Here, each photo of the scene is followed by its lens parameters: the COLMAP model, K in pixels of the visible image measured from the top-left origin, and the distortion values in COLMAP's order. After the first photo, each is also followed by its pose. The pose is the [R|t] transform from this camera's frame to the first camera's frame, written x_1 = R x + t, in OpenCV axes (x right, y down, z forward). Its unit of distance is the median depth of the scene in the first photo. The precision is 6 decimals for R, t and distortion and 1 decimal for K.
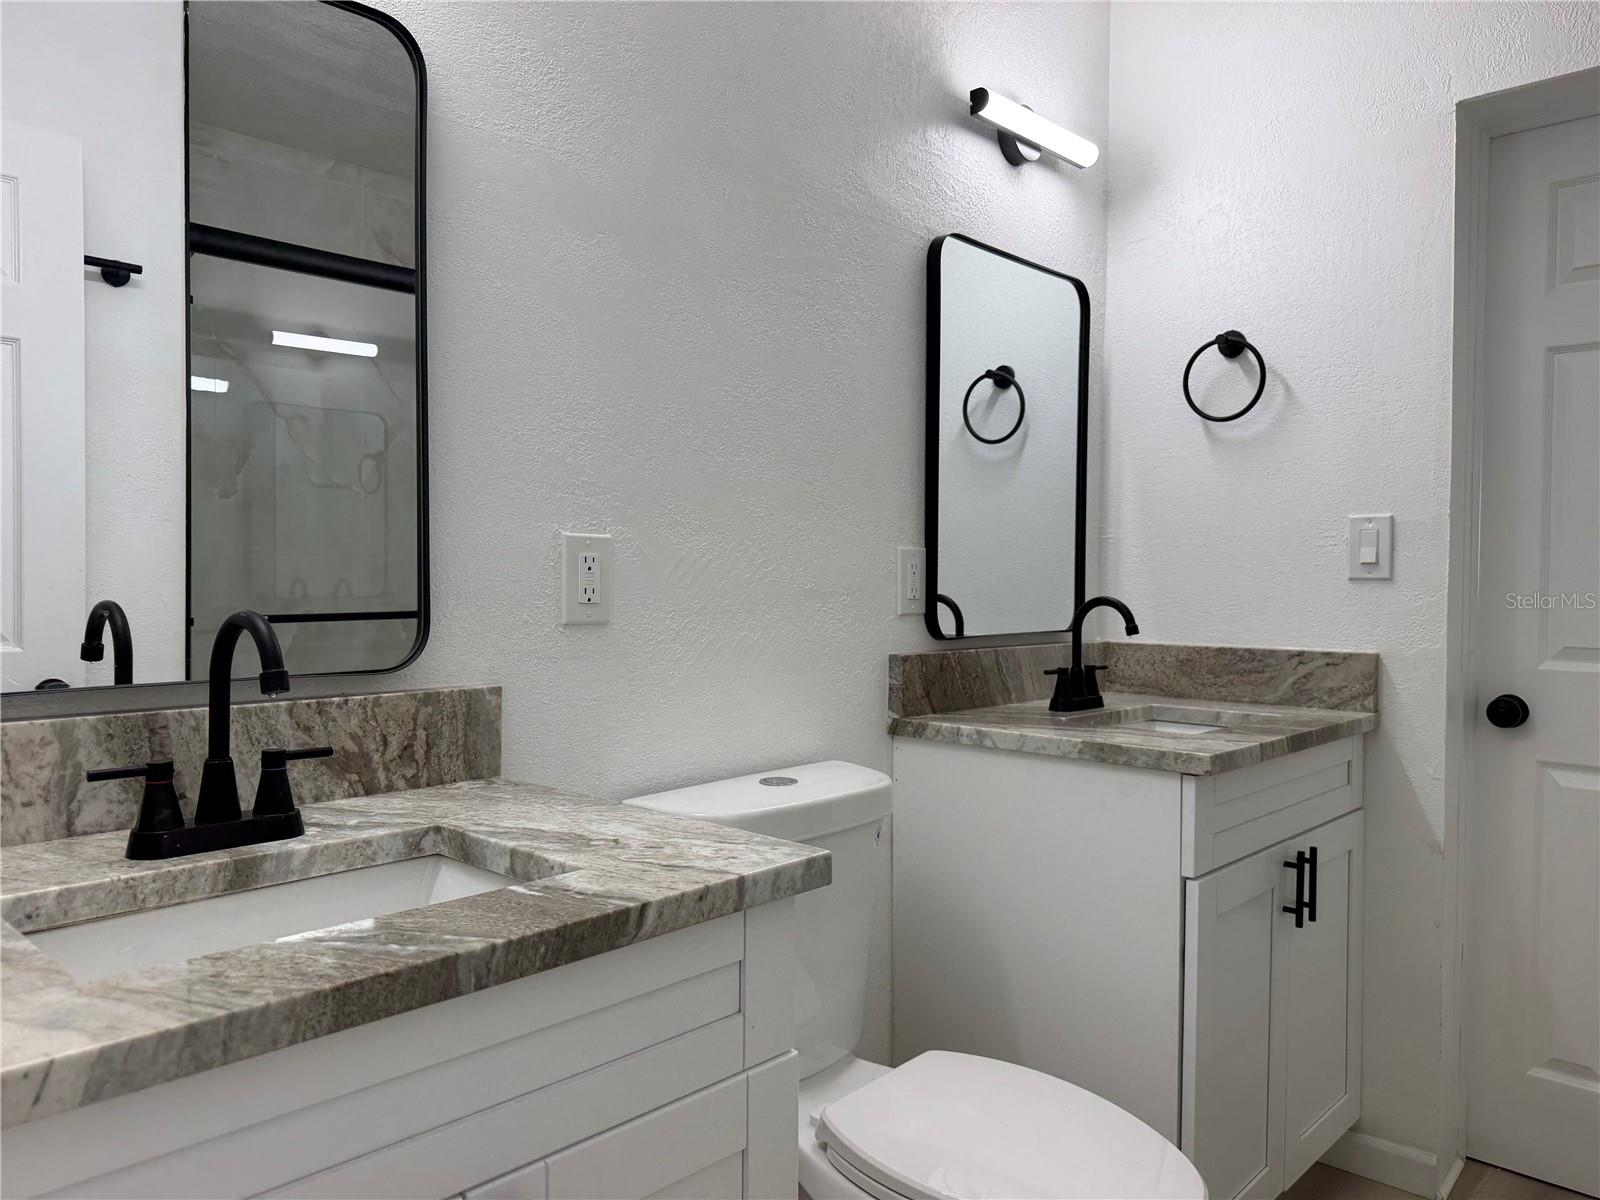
lens RADIAL K [[1136.9, 0, 799.3], [0, 1136.9, 602.4], [0, 0, 1]] dist [0.027417, -0.010079]
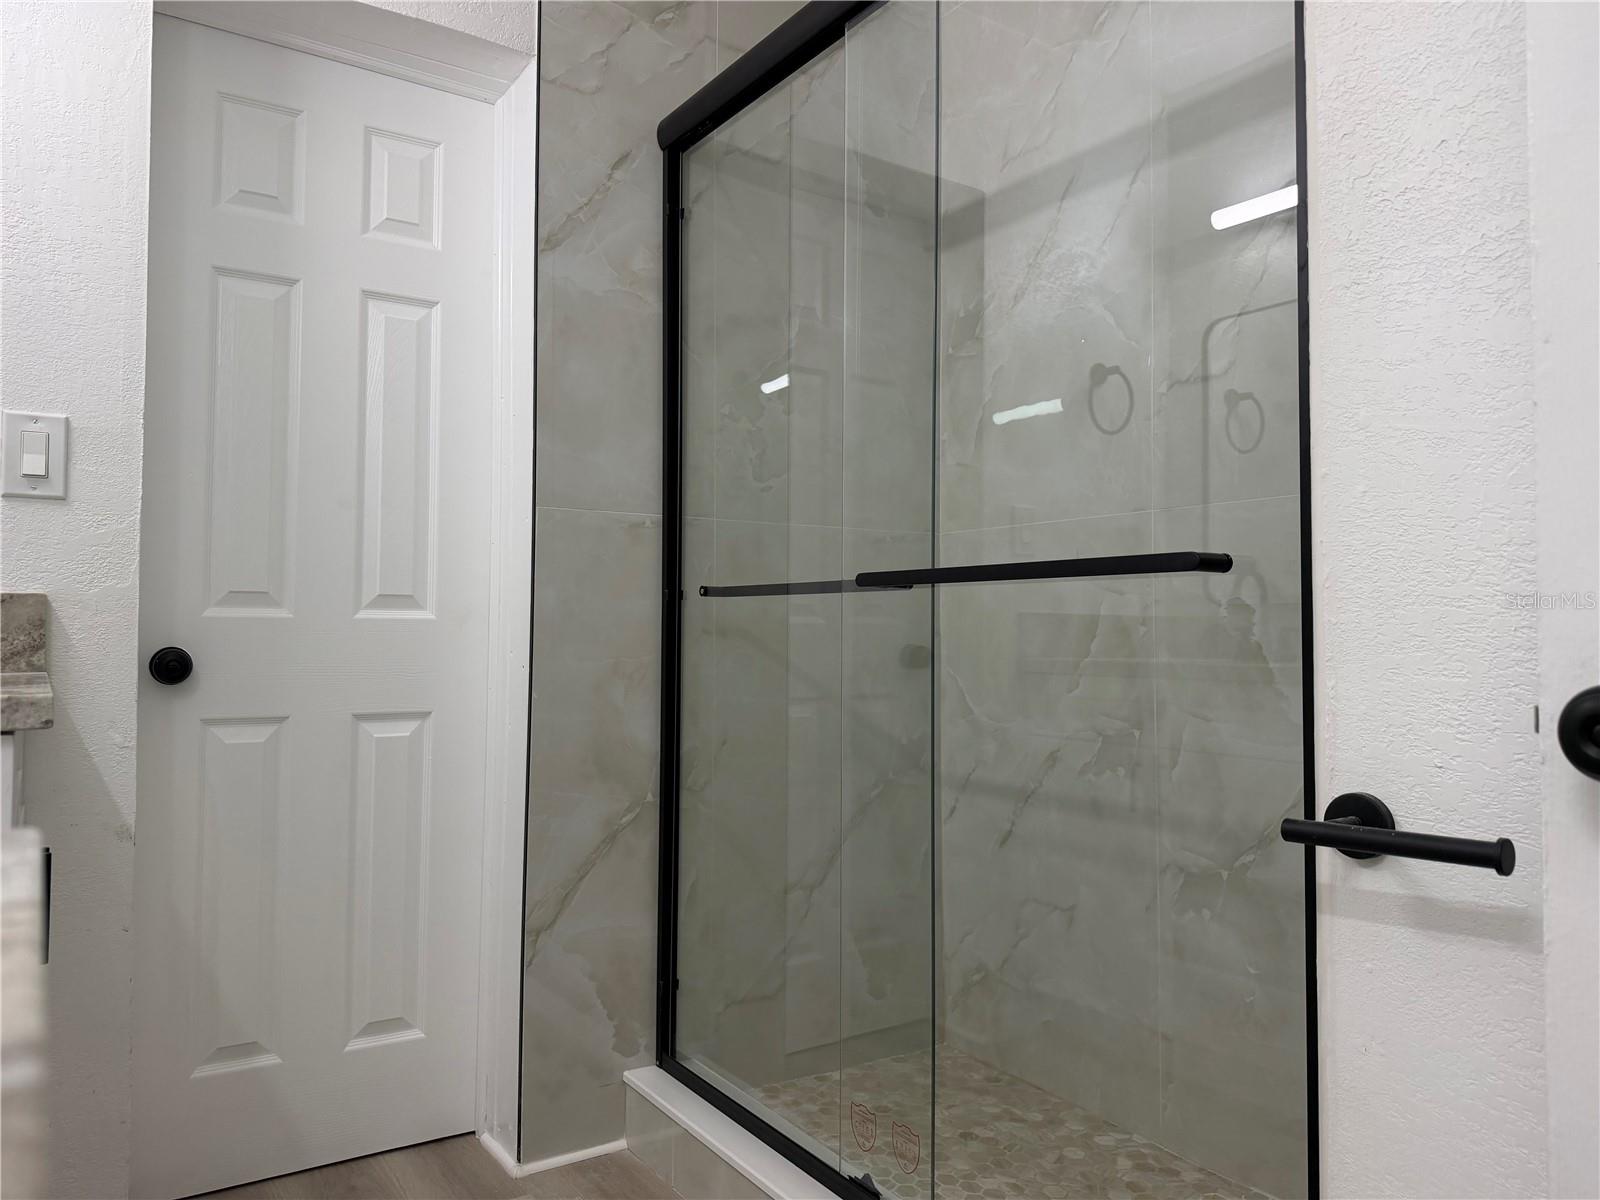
lens RADIAL K [[1136.9, 0, 797.5], [0, 1136.9, 591.1], [0, 0, 1]] dist [0.027417, -0.010079]
pose [[0.217683, 0.035715, 0.975366, -0.130687], [0.018863, 0.998990, -0.040790, 0.083513], [-0.975837, 0.027277, 0.216789, 0.350601]]
